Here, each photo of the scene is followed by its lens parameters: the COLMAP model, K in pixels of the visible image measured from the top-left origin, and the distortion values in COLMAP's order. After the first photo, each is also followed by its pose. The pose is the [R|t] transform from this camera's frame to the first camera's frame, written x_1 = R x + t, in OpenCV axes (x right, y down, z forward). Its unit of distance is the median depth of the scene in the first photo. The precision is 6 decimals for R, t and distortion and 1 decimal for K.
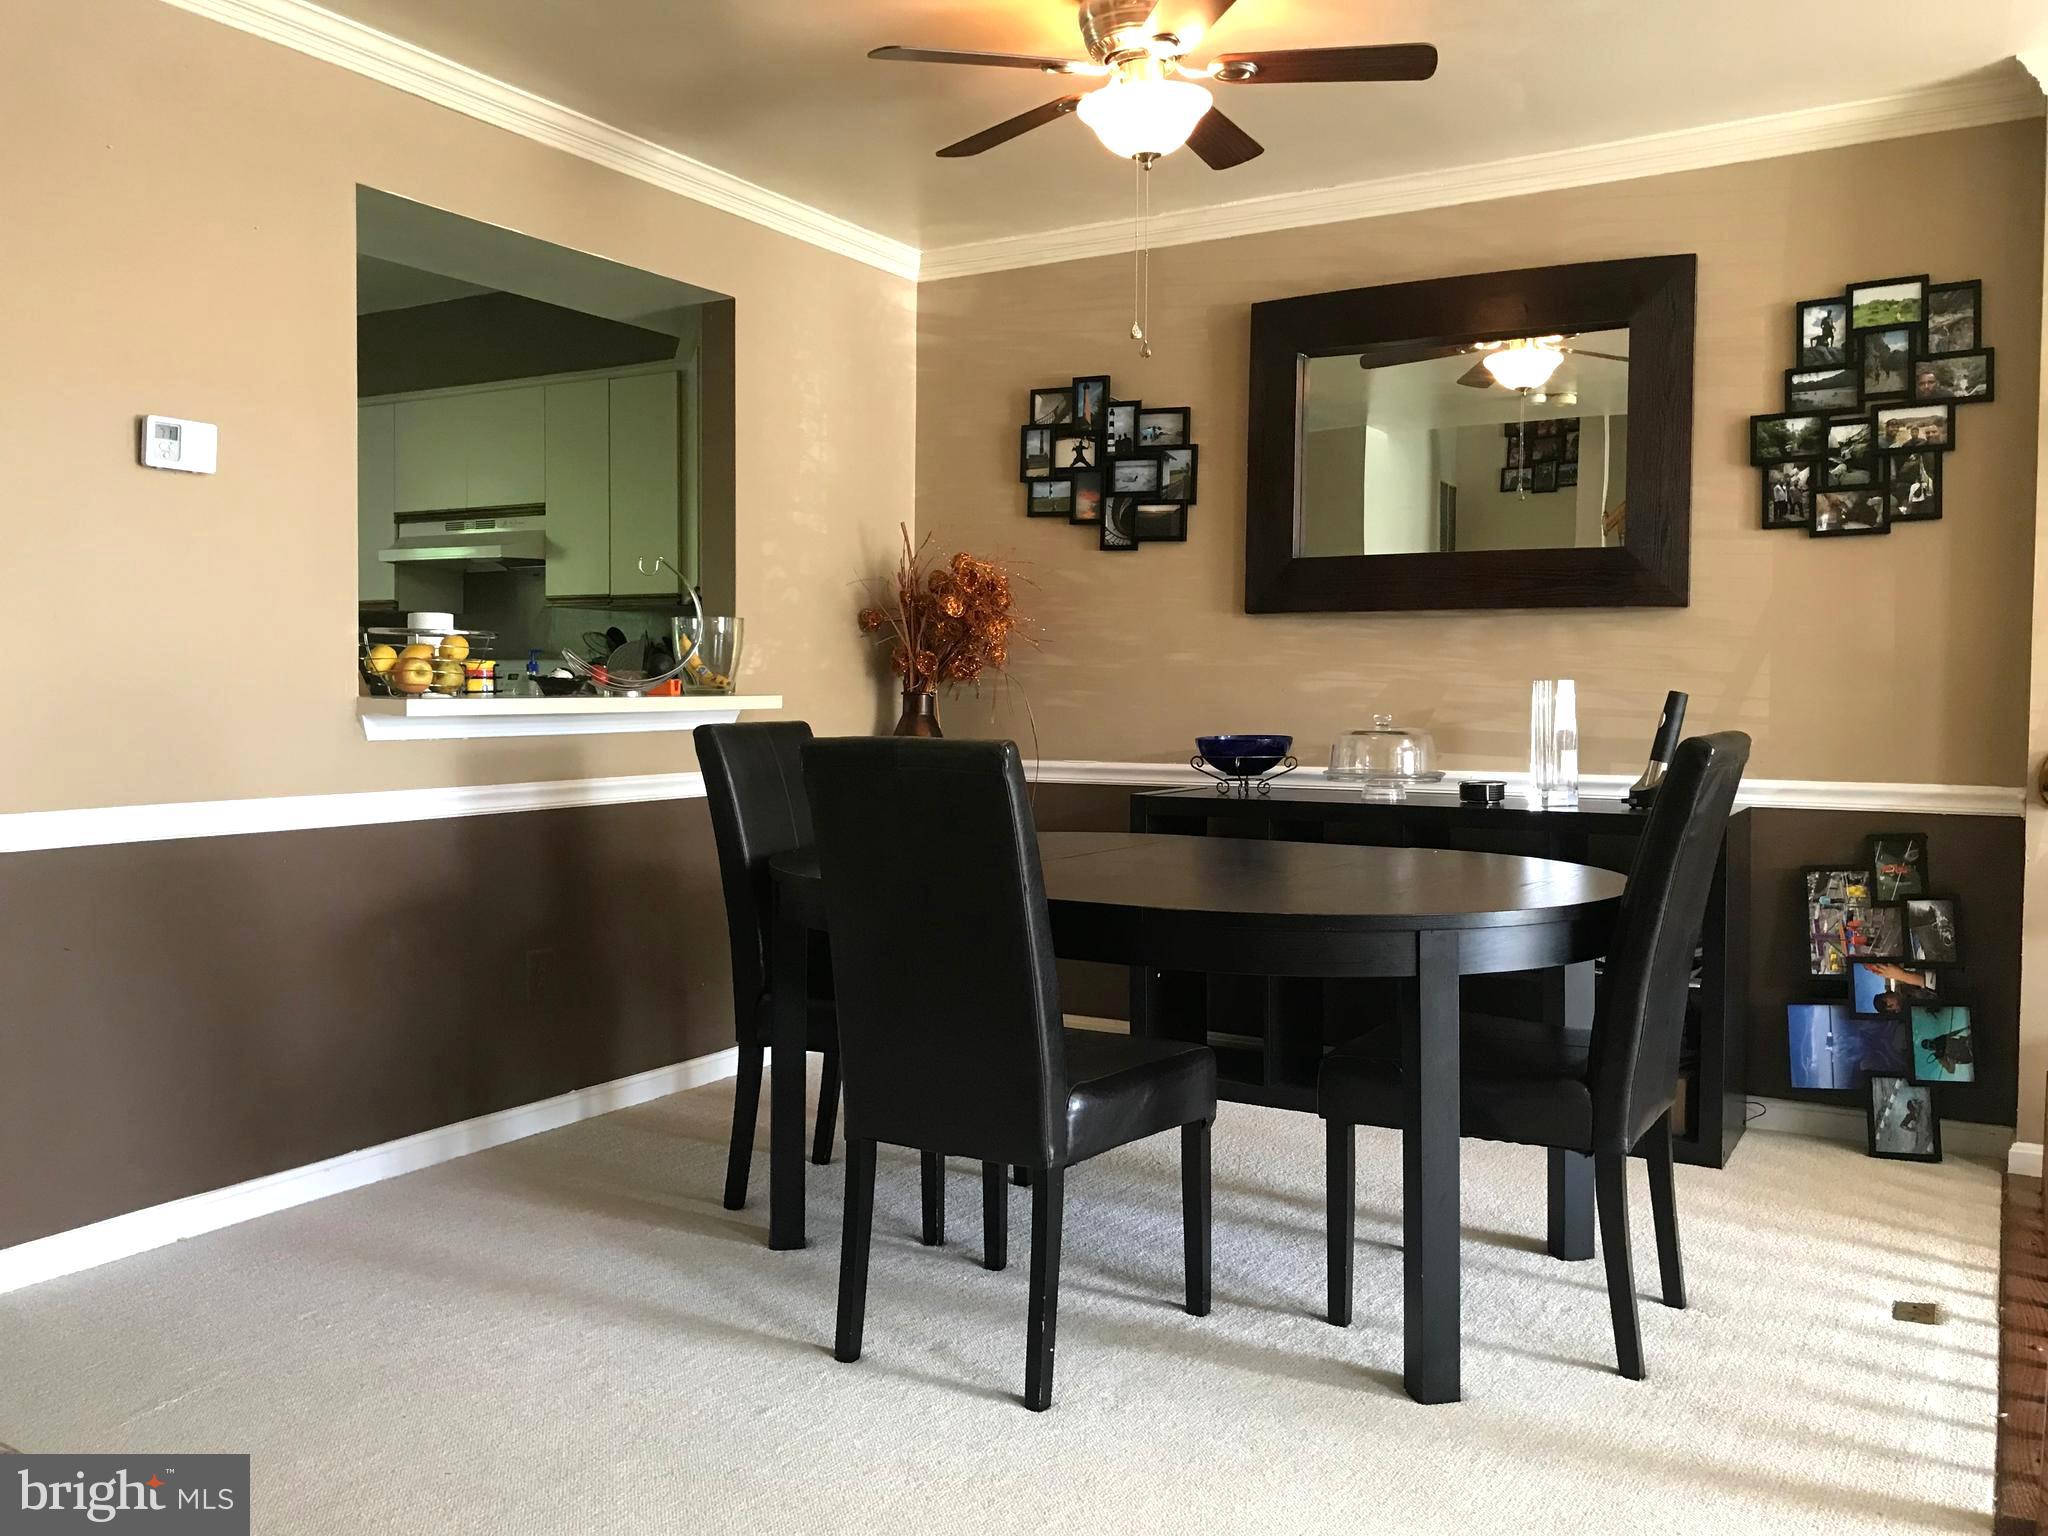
lens RADIAL K [[1699.1, 0, 1025.3], [0, 1699.1, 774.2], [0, 0, 1]] dist [0.030711, -0.036810]
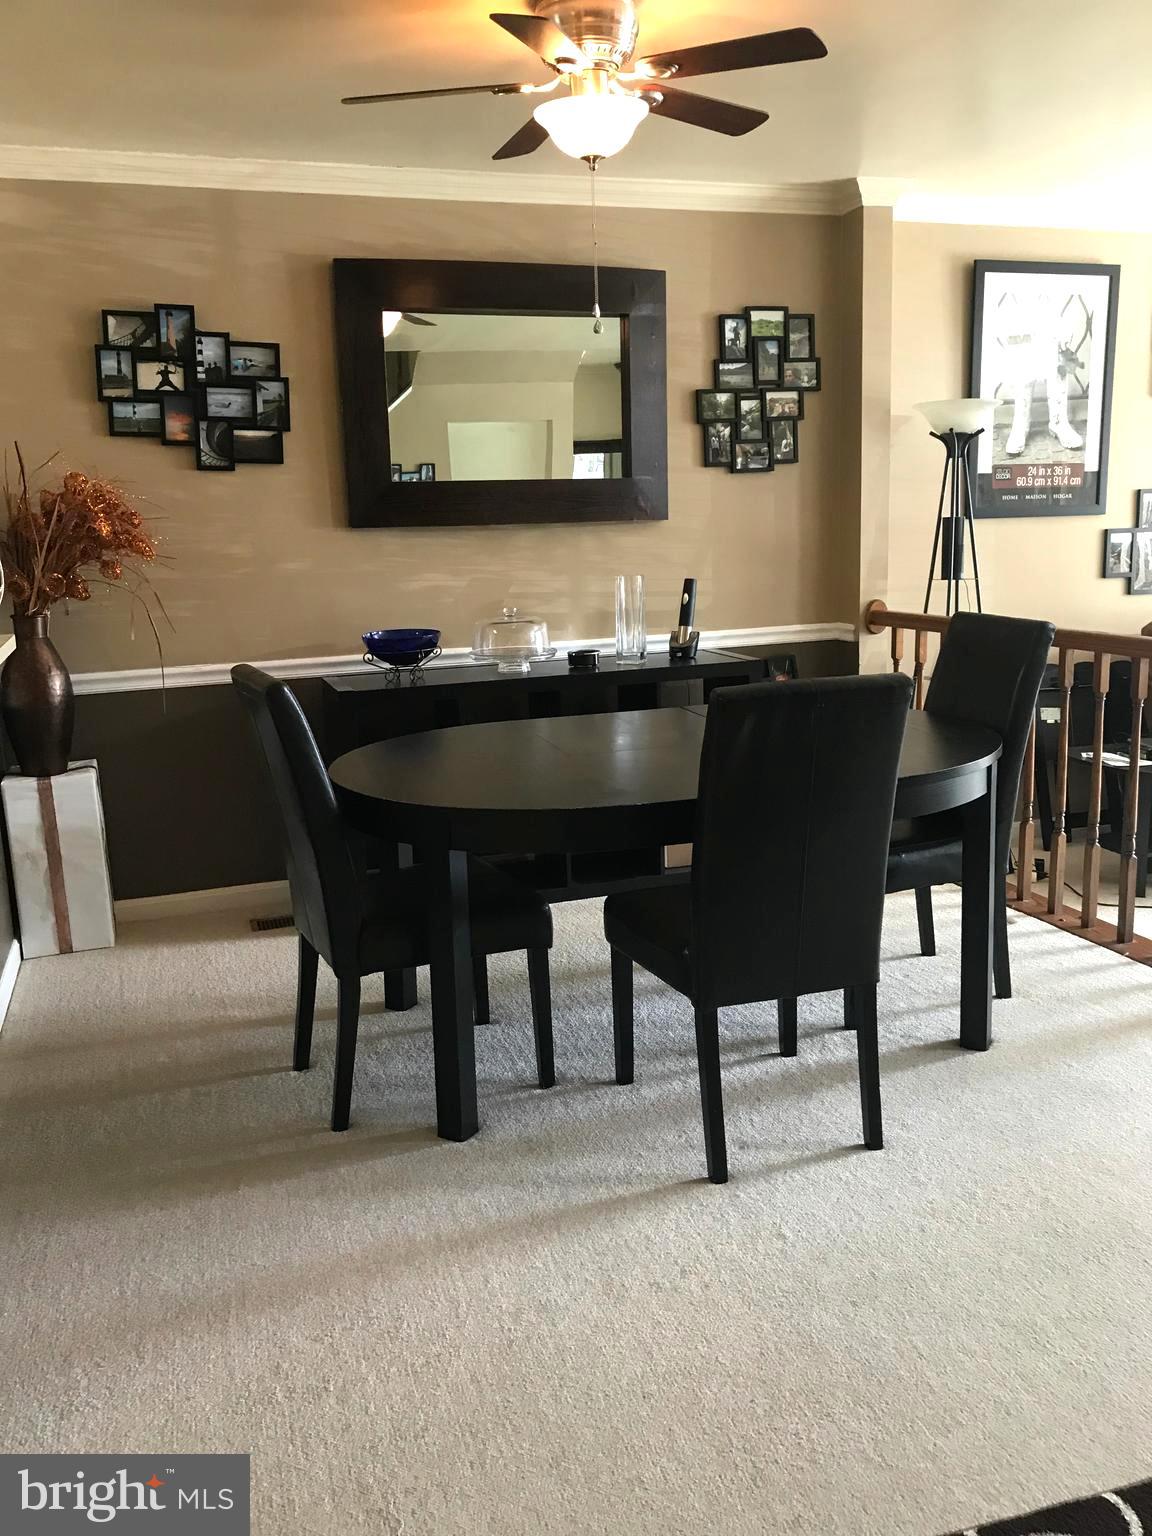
lens RADIAL K [[1274.3, 0, 583.1], [0, 1274.3, 775.1], [0, 0, 1]] dist [0.030711, -0.036810]
pose [[0.645251, -0.176481, 0.743307, -0.542426], [0.073737, 0.982797, 0.169333, -0.074112], [-0.760404, -0.054453, 0.647164, 0.330515]]
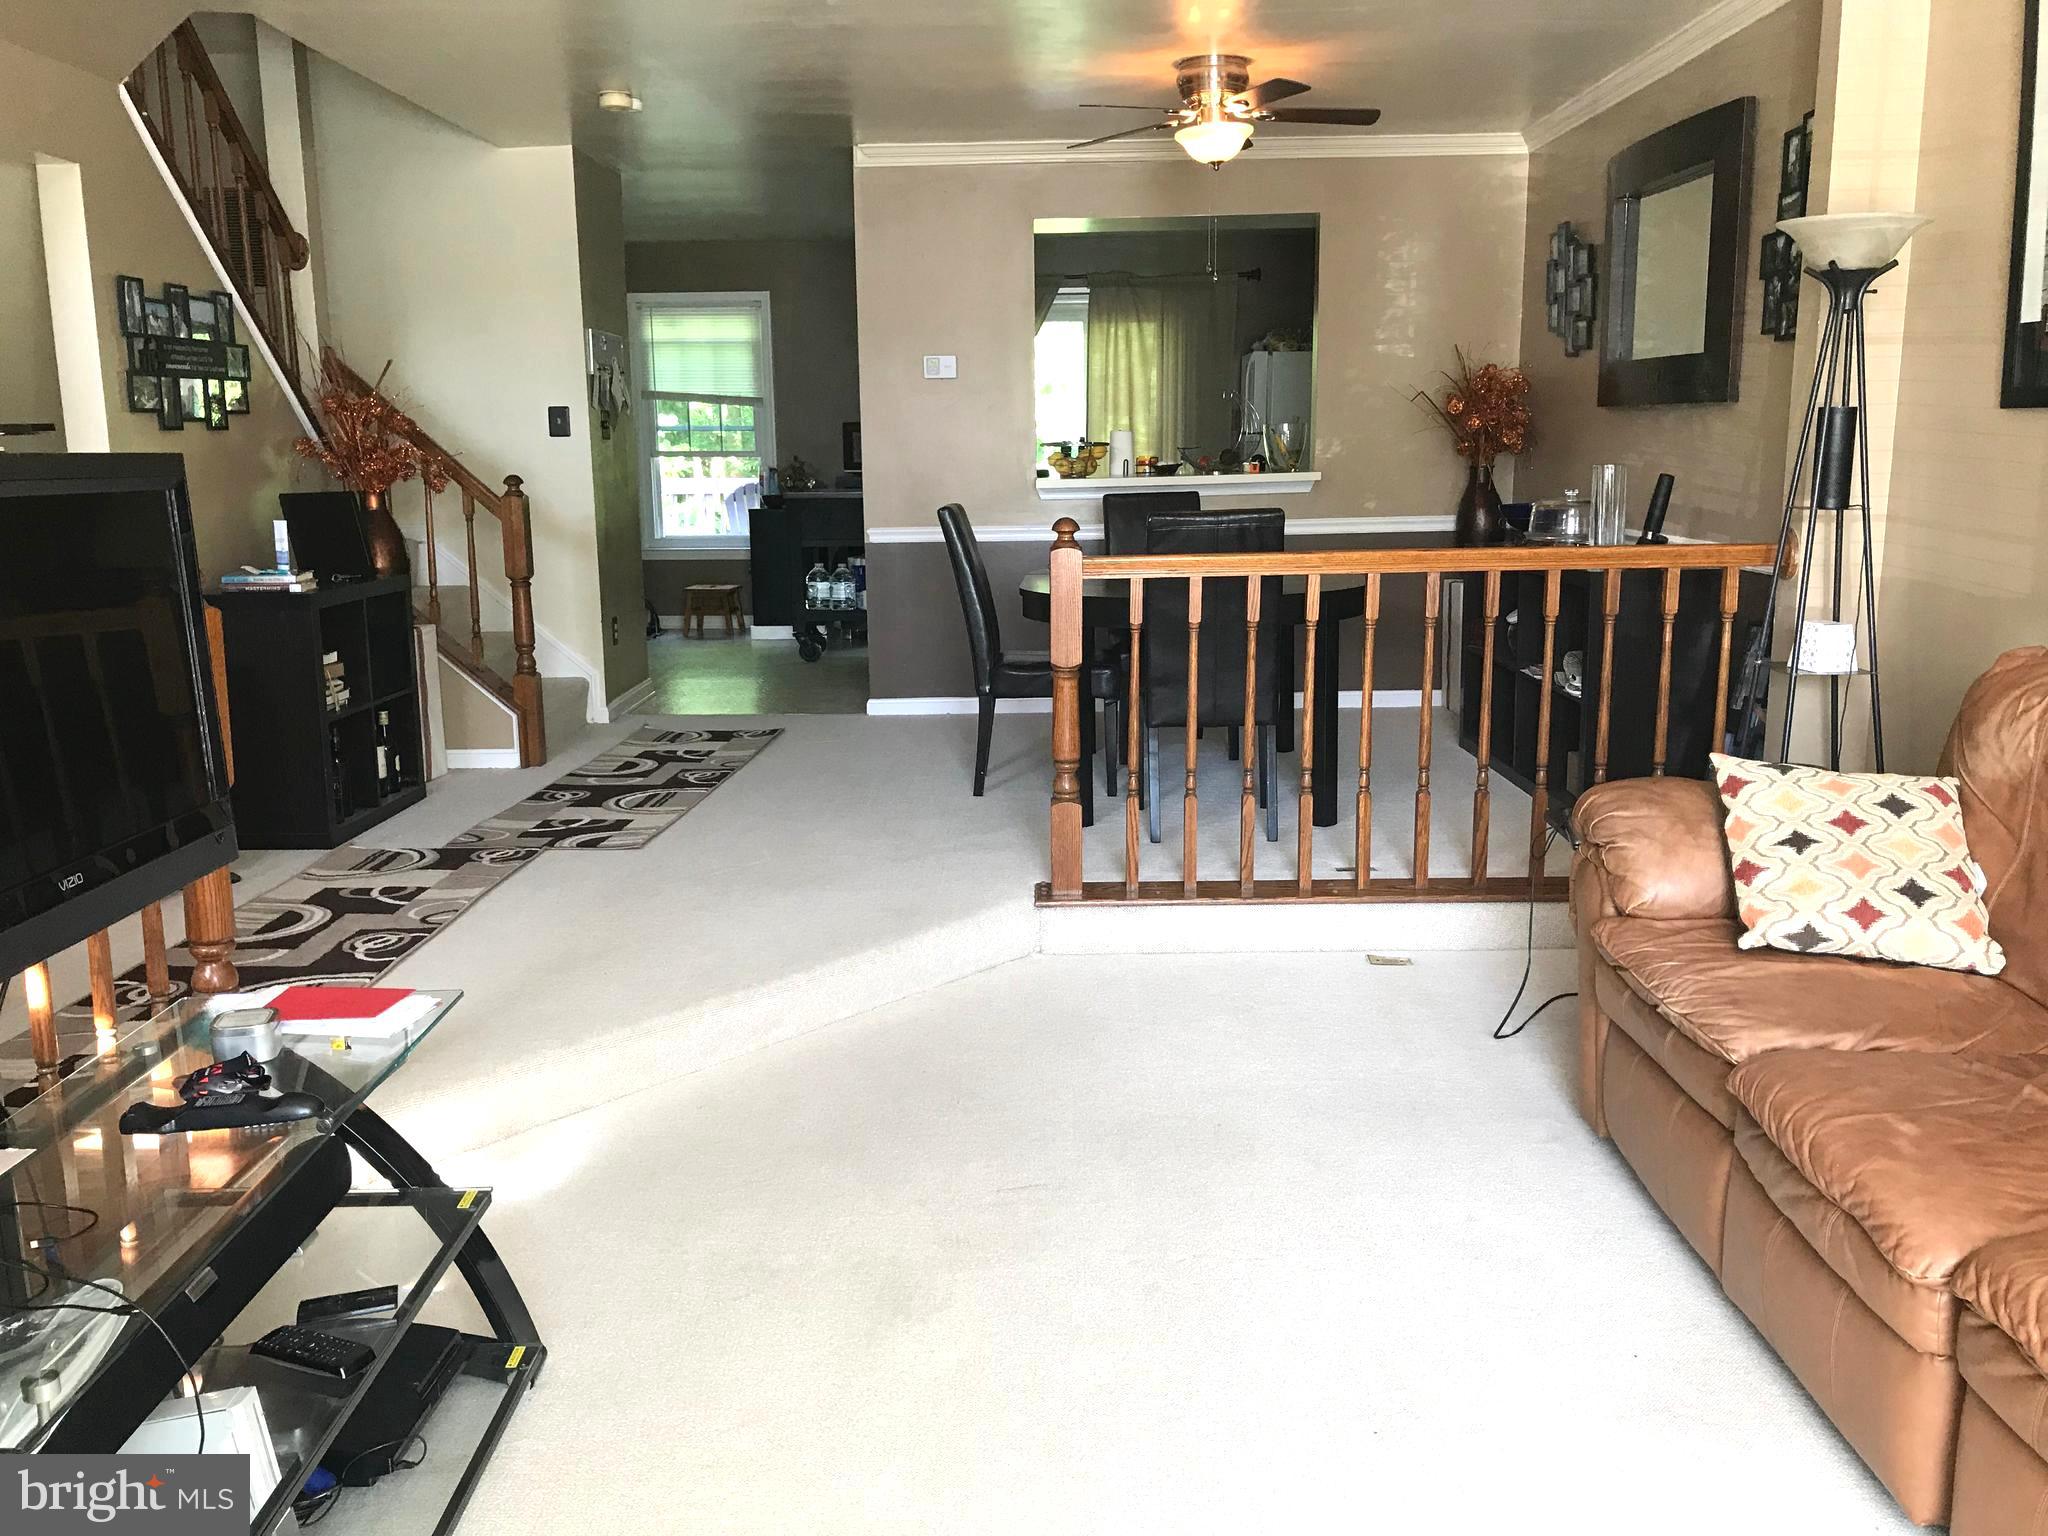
lens RADIAL K [[1699.1, 0, 1022.4], [0, 1699.1, 769.5], [0, 0, 1]] dist [0.030711, -0.036810]
pose [[0.511468, 0.149816, -0.846141, 1.235436], [-0.026148, 0.986942, 0.158941, -0.018148], [0.858904, -0.059168, 0.508707, -0.072942]]
